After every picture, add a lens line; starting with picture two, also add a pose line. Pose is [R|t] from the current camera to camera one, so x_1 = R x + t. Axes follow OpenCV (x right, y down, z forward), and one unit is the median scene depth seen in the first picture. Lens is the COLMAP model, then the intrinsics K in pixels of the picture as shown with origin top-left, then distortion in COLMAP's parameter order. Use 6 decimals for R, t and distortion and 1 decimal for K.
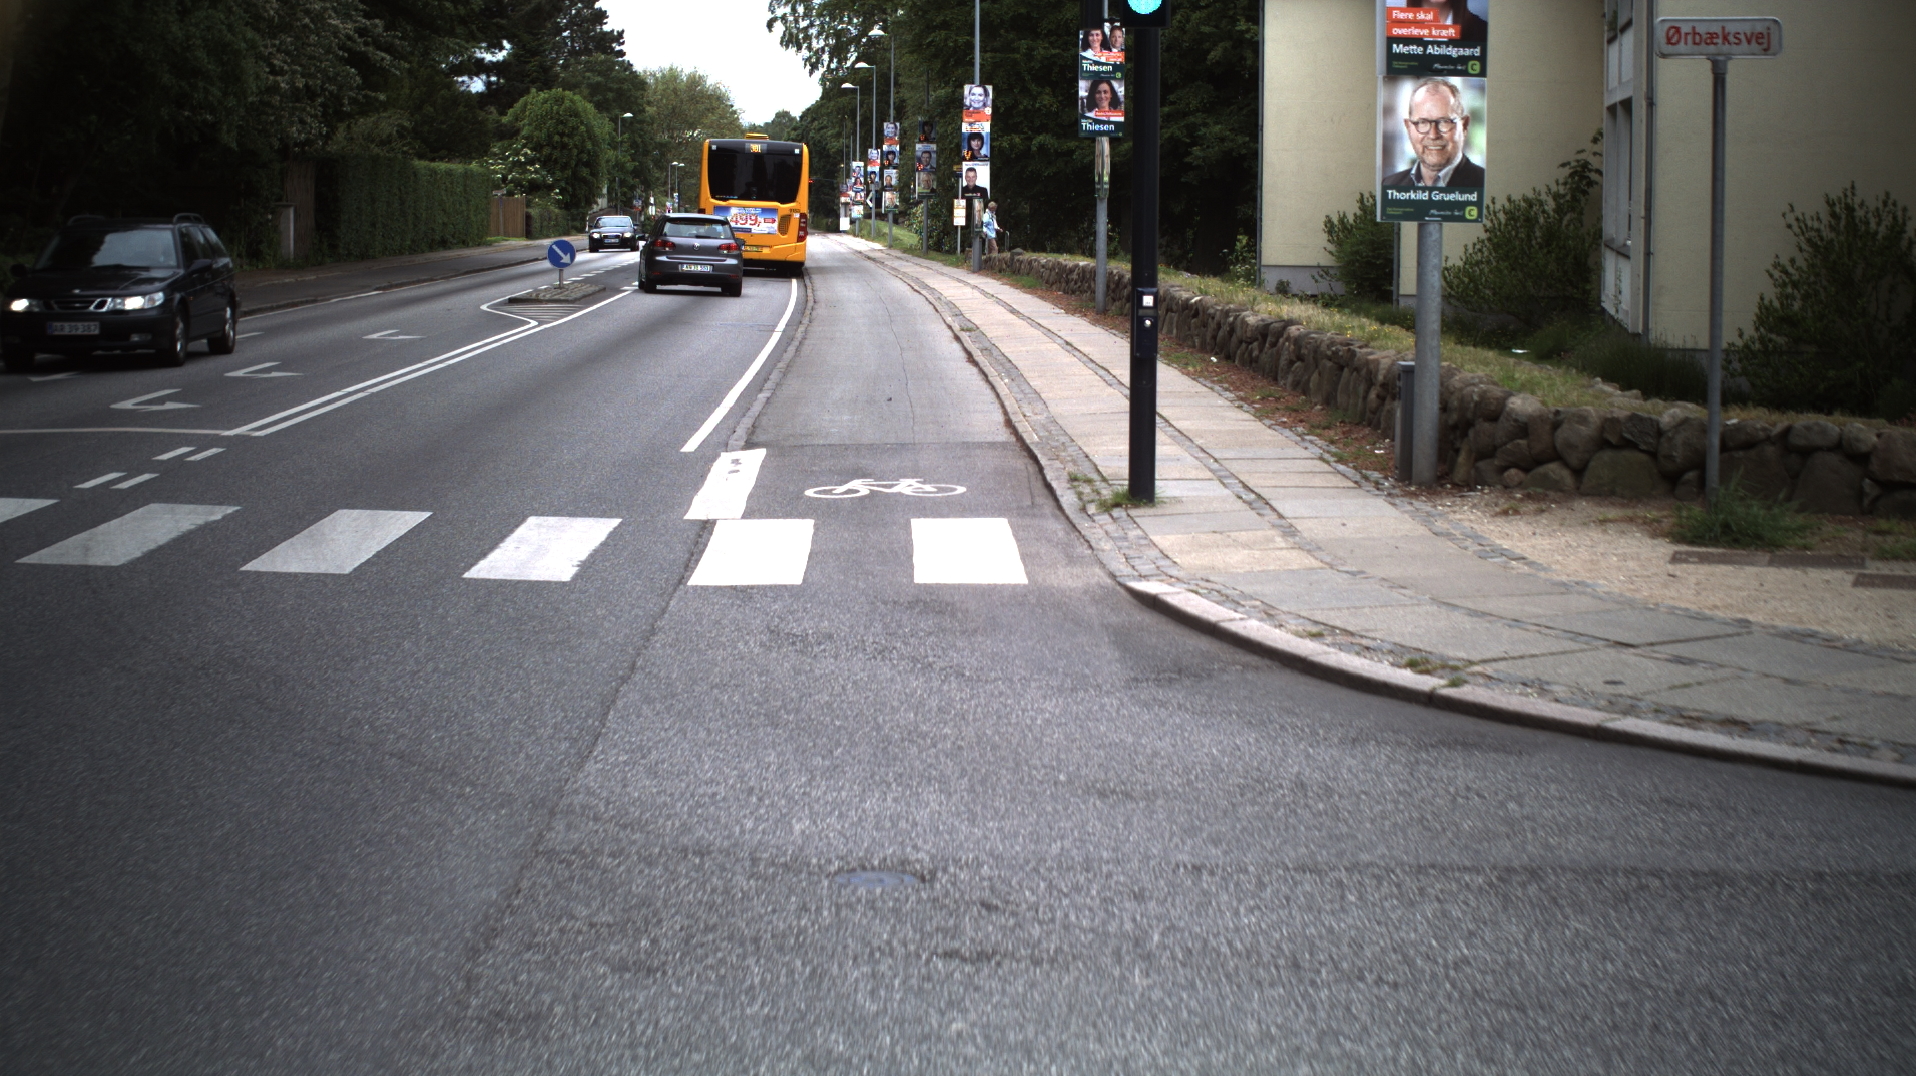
lens RADIAL K [[3356.1, 0, 958.0], [0, 3356.1, 538.0], [0, 0, 1]] dist [-0.302918, 0.459733]
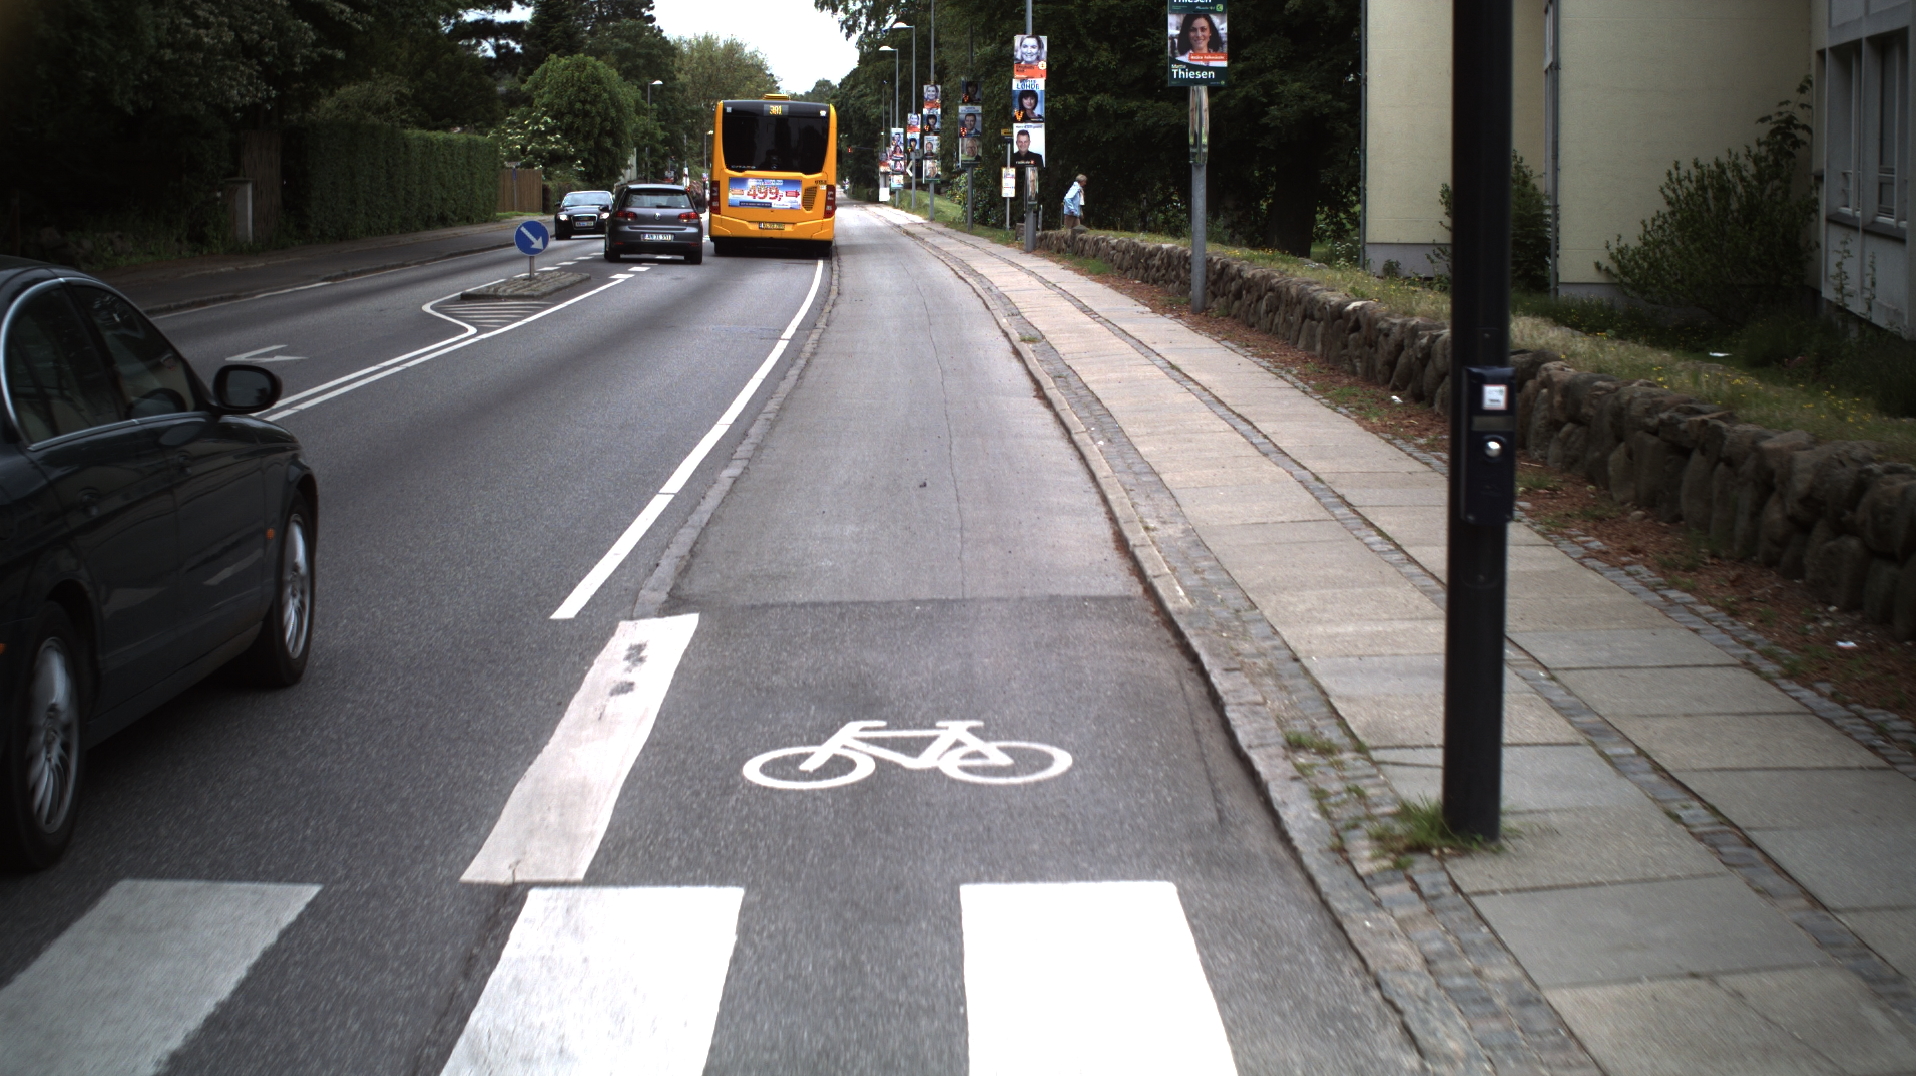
lens RADIAL K [[3356.1, 0, 958.0], [0, 3356.1, 538.0], [0, 0, 1]] dist [-0.302918, 0.459733]
pose [[0.999886, -0.006717, -0.013506, -0.001985], [0.006843, 0.999933, 0.009299, -0.013819], [0.013443, -0.009391, 0.999866, 0.136370]]
